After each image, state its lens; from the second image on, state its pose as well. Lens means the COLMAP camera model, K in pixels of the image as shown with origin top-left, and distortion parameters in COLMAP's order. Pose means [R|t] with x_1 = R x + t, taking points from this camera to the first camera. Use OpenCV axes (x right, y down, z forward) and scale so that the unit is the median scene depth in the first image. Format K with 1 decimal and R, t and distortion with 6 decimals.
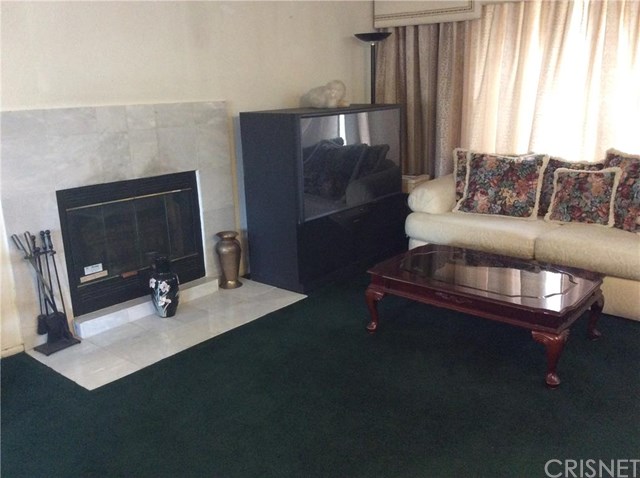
lens RADIAL K [[587.9, 0, 320.0], [0, 587.9, 239.0], [0, 0, 1]] dist [0.115696, -0.244034]
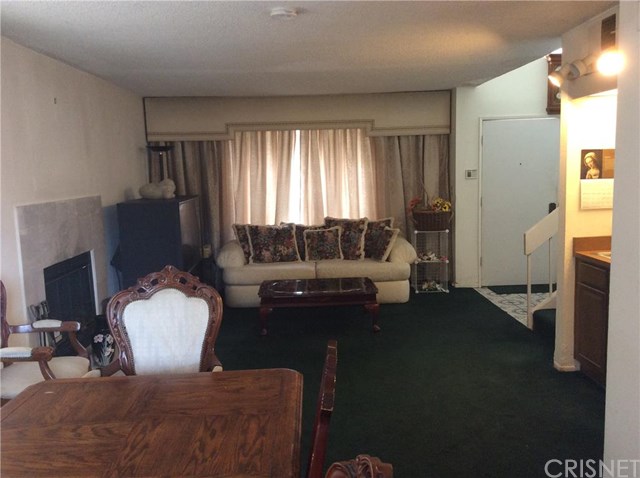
lens RADIAL K [[587.9, 0, 320.0], [0, 587.9, 239.0], [0, 0, 1]] dist [0.115696, -0.244034]
pose [[0.736458, -0.077643, 0.672013, -0.715211], [0.184599, 0.978756, -0.089217, 0.063084], [-0.650810, 0.189757, 0.735145, -0.243819]]
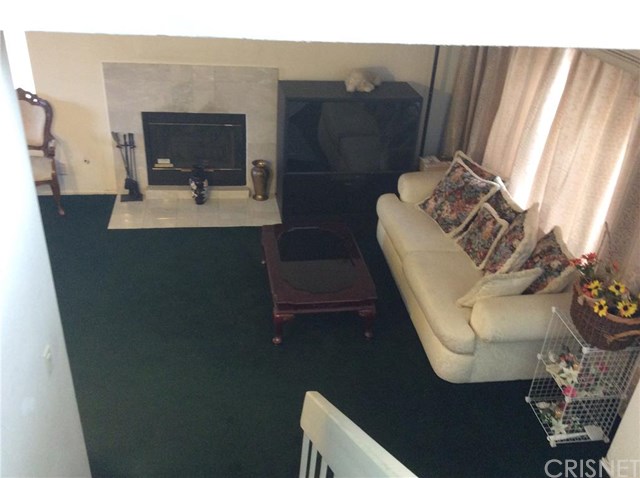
lens RADIAL K [[587.9, 0, 320.0], [0, 587.9, 239.0], [0, 0, 1]] dist [0.115696, -0.244034]
pose [[0.760228, 0.388170, -0.520938, 0.806827], [-0.247761, 0.914498, 0.319857, -0.350420], [0.600556, -0.114096, 0.791401, -0.054045]]
